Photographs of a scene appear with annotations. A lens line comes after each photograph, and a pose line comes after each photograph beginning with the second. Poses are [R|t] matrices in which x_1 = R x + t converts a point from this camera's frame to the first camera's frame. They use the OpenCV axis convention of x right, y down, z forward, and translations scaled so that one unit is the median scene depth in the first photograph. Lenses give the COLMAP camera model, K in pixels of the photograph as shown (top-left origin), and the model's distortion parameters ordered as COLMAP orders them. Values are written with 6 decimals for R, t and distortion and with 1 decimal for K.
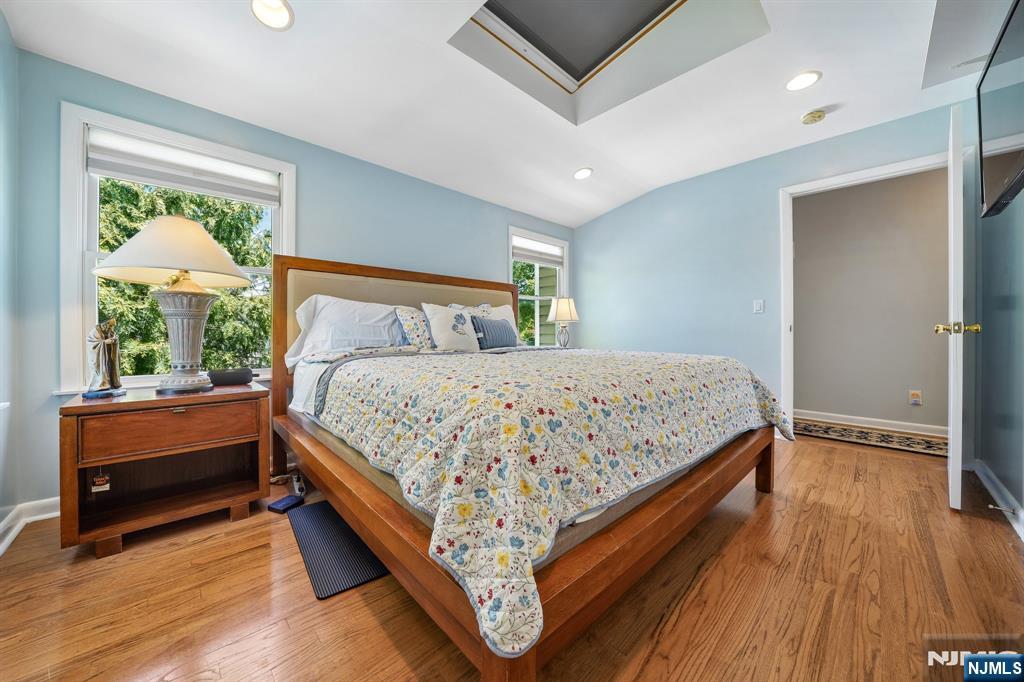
lens RADIAL K [[360.4, 0, 489.7], [0, 360.4, 333.0], [0, 0, 1]] dist [-0.020430, 0.000826]
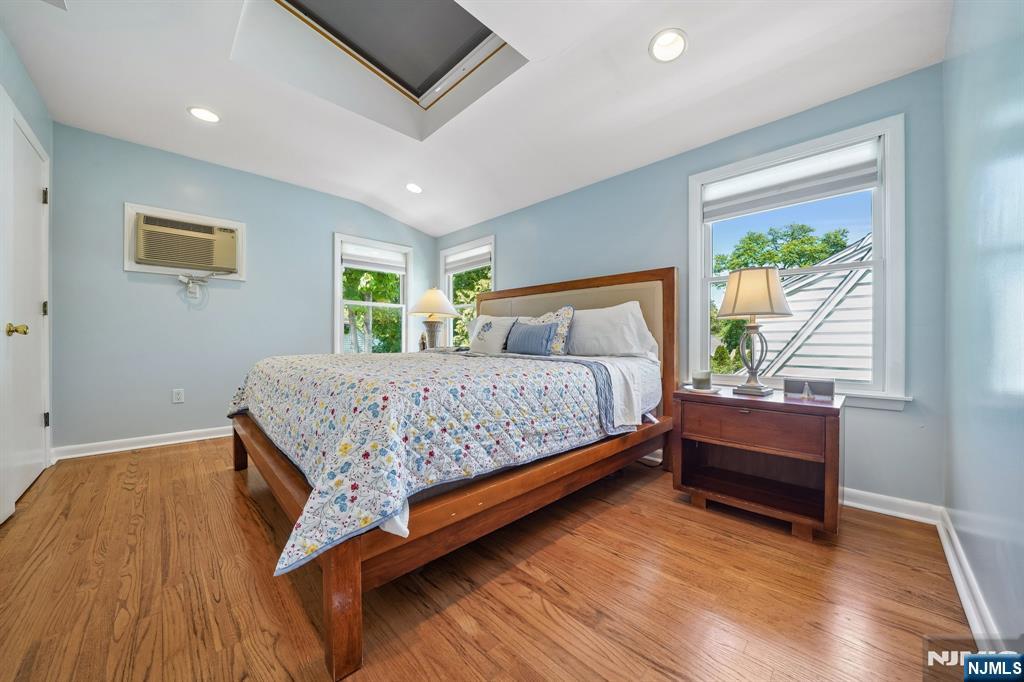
lens RADIAL K [[360.4, 0, 511.9], [0, 360.4, 337.7], [0, 0, 1]] dist [-0.020430, 0.000826]
pose [[0.043735, -0.004703, -0.999032, 0.726832], [-0.011689, 0.999918, -0.005218, 0.001930], [0.998975, 0.011906, 0.043677, 0.694771]]
